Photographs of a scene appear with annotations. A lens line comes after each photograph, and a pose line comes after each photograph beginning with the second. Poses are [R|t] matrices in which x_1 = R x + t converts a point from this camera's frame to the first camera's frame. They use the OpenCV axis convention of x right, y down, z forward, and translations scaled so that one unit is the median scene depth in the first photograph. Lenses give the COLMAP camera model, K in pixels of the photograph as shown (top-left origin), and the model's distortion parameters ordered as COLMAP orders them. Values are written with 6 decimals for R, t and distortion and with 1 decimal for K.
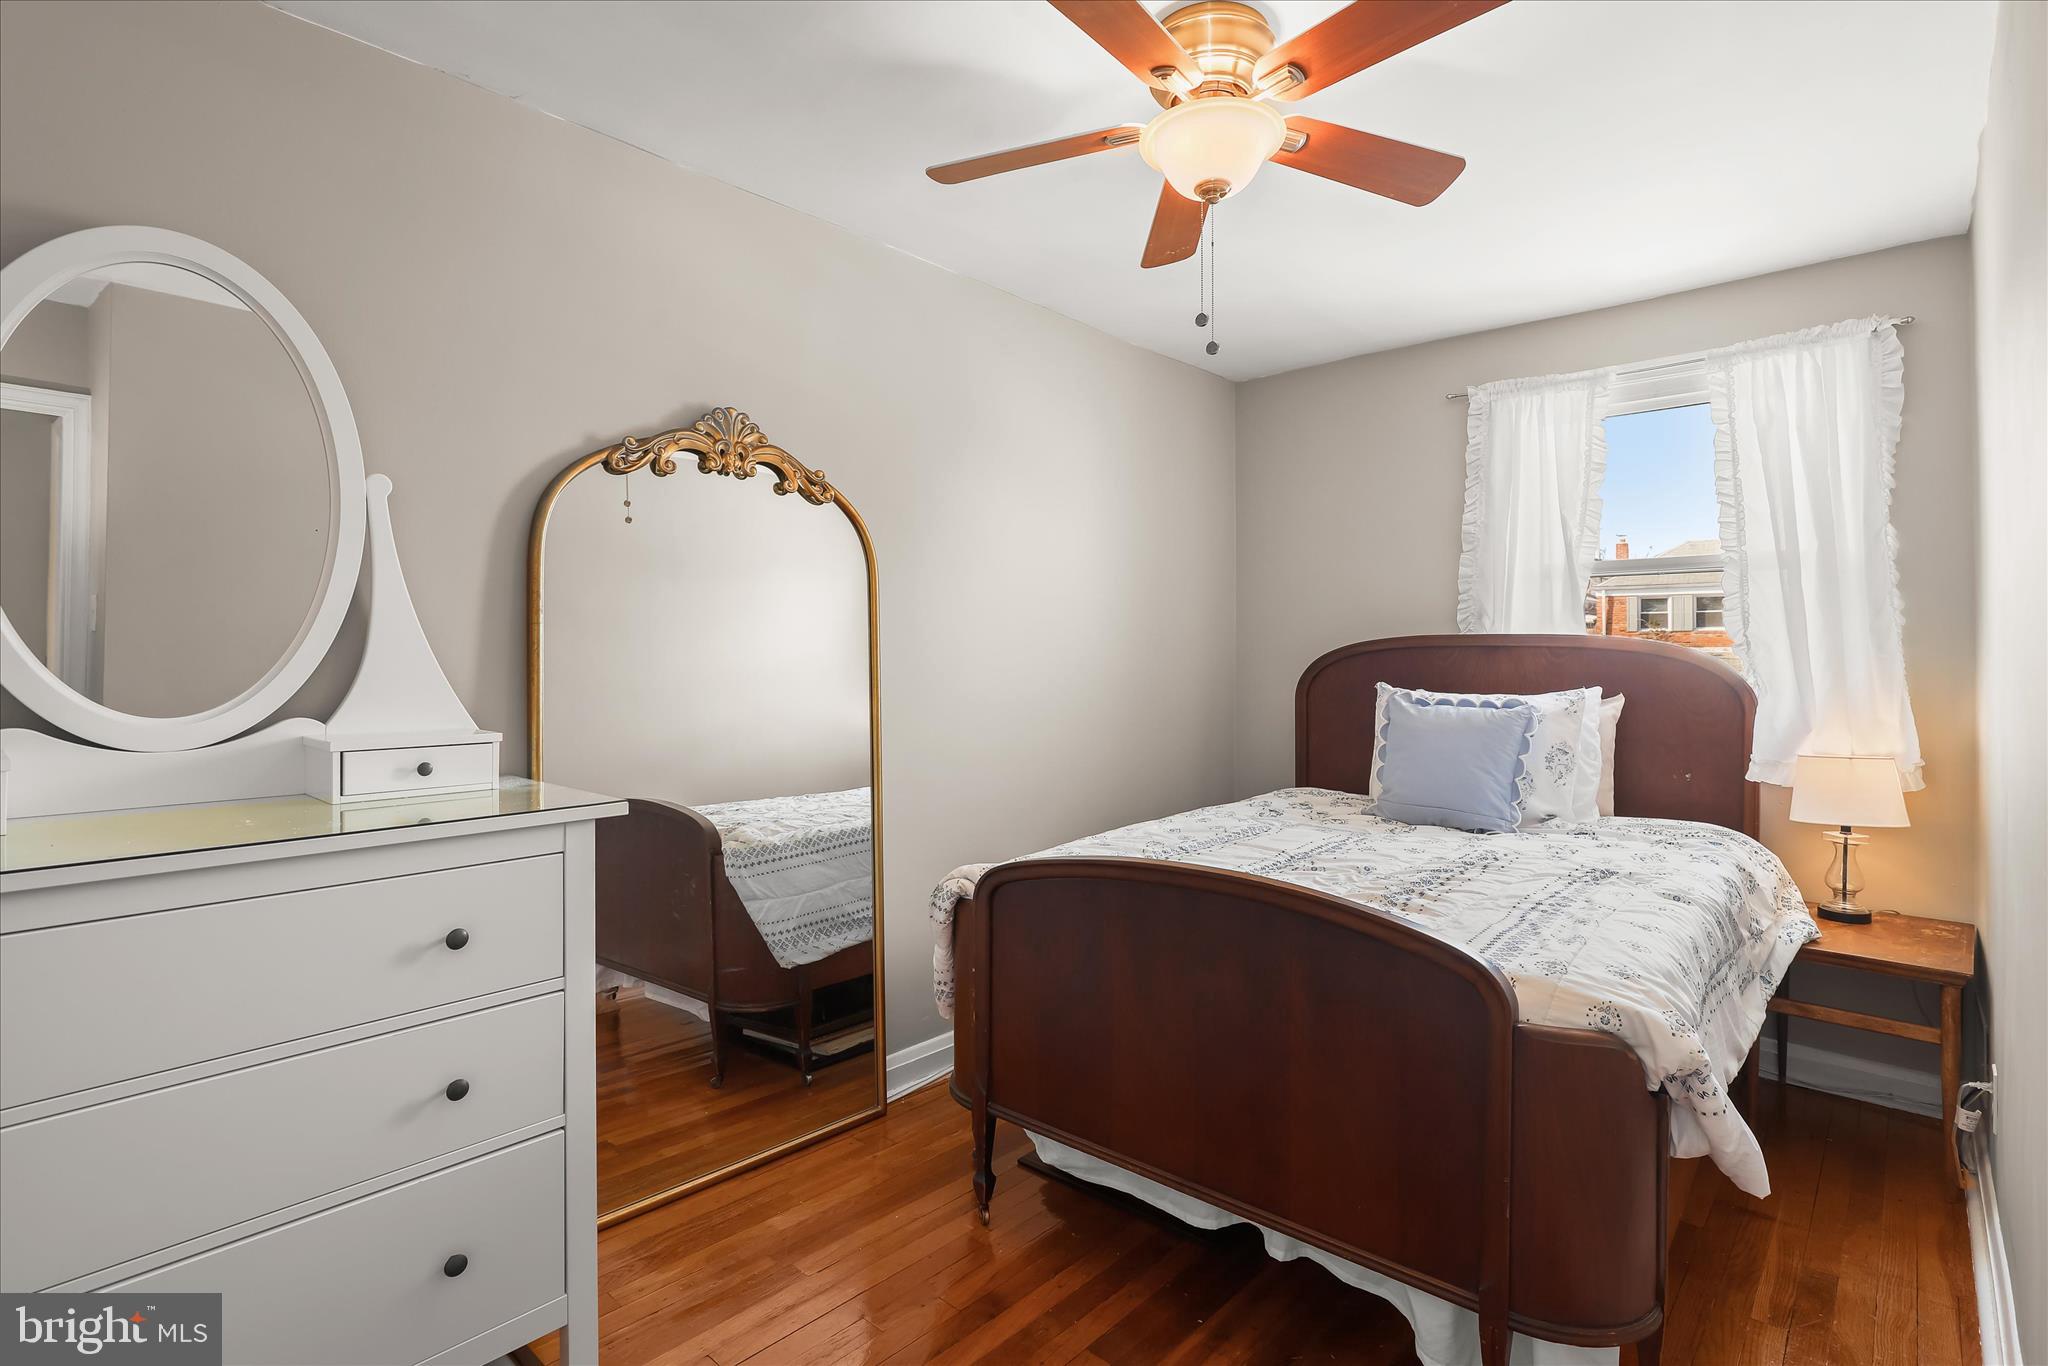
lens RADIAL K [[1005.9, 0, 882.3], [0, 1005.9, 659.4], [0, 0, 1]] dist [0.010621, 0.000055]
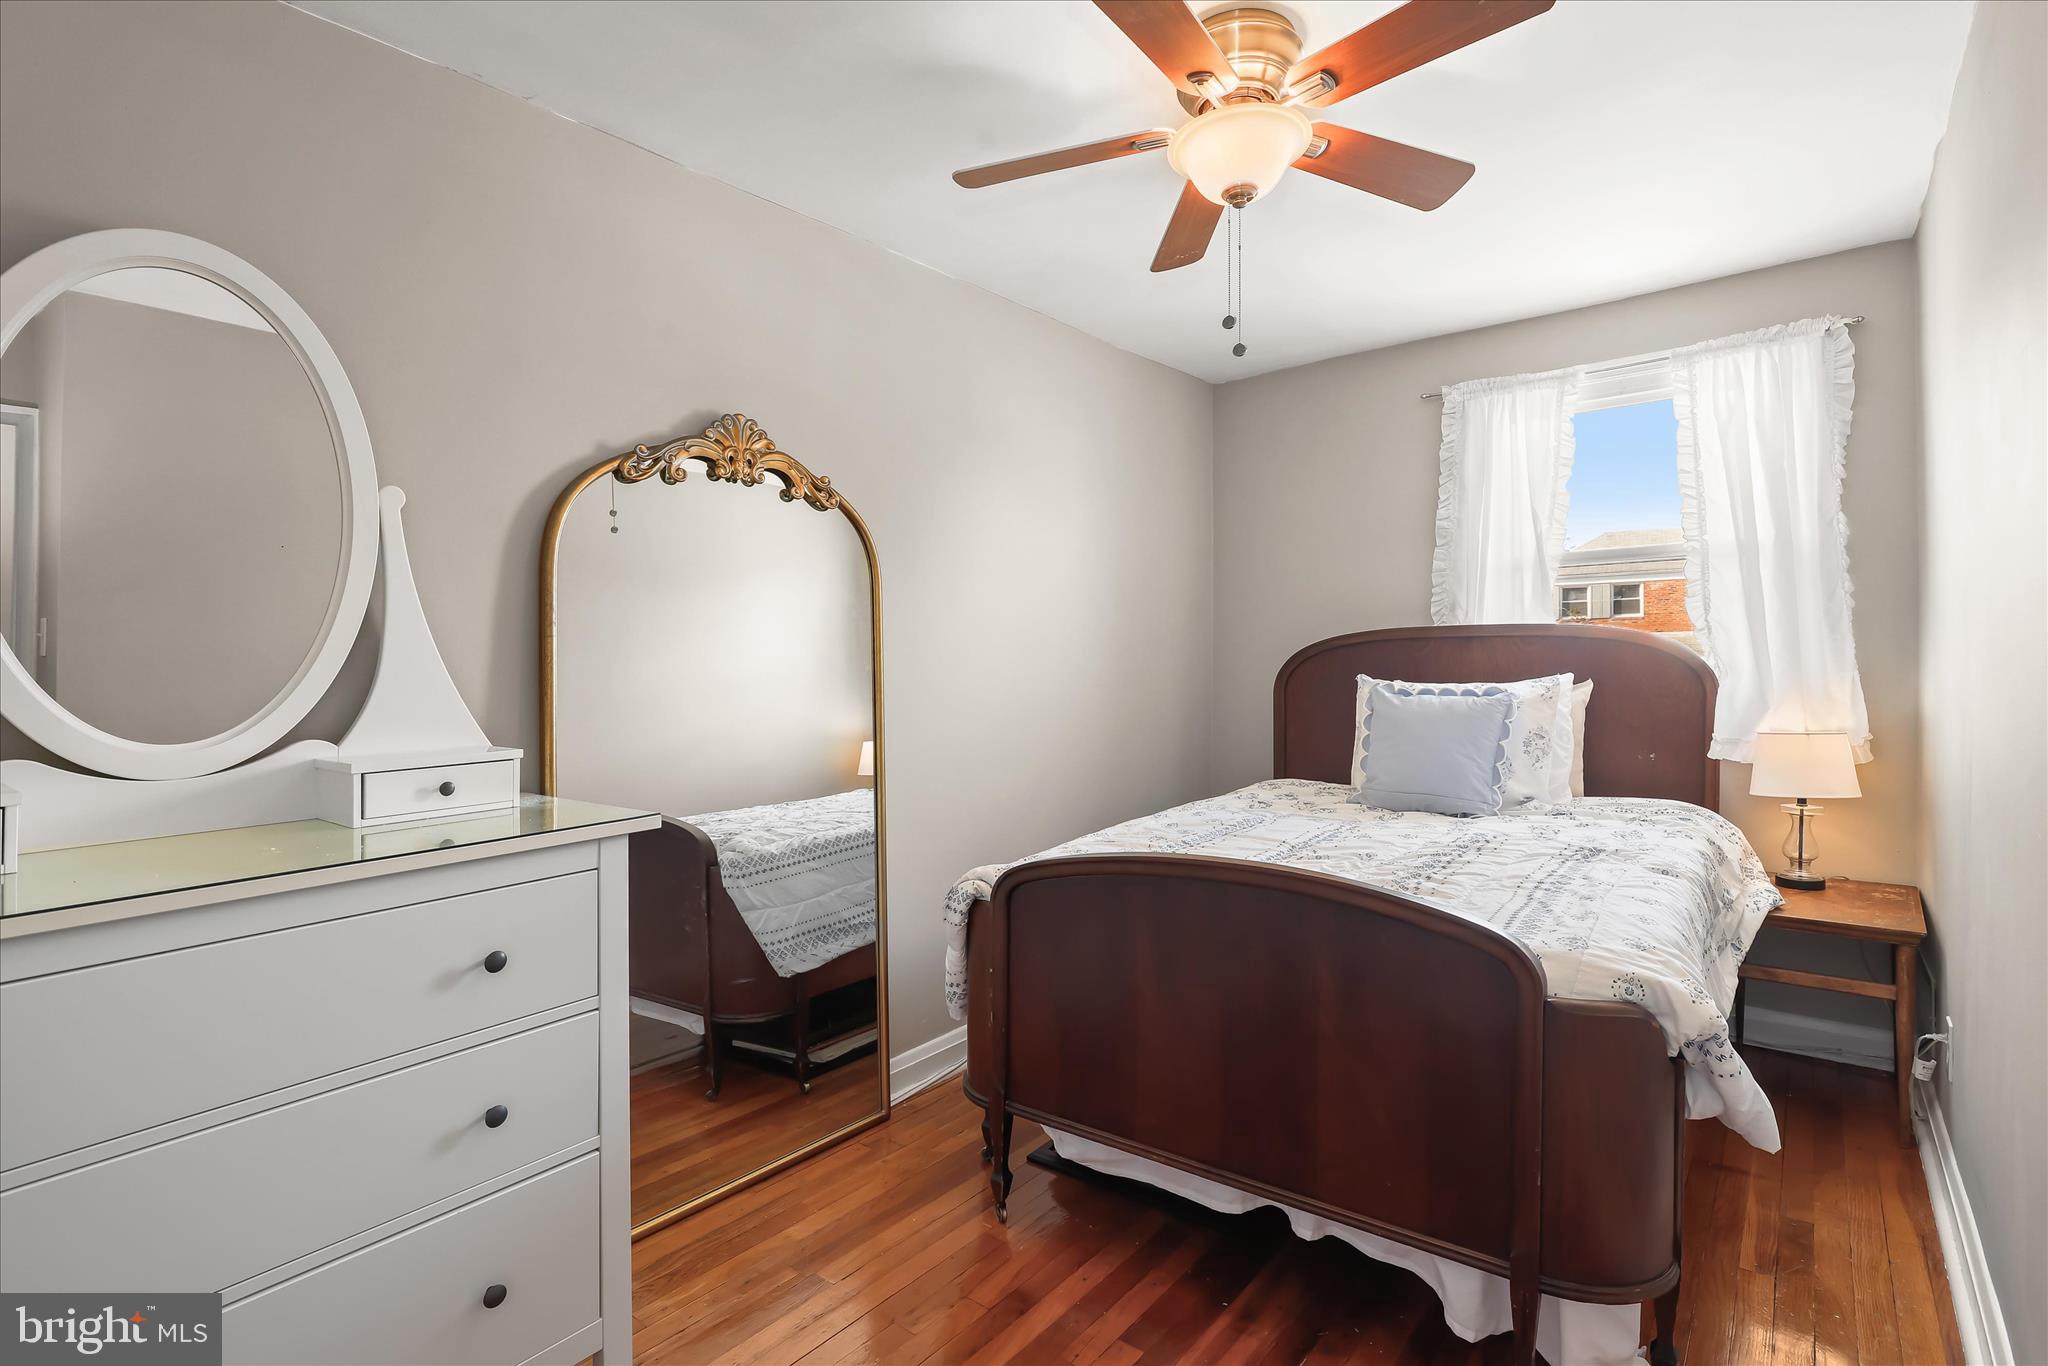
lens RADIAL K [[1005.9, 0, 837.2], [0, 1005.9, 667.6], [0, 0, 1]] dist [0.010621, 0.000055]
pose [[0.997823, -0.025877, 0.060668, -0.120792], [0.025729, 0.999664, 0.003225, -0.001423], [-0.060731, -0.001657, 0.998153, 0.005608]]
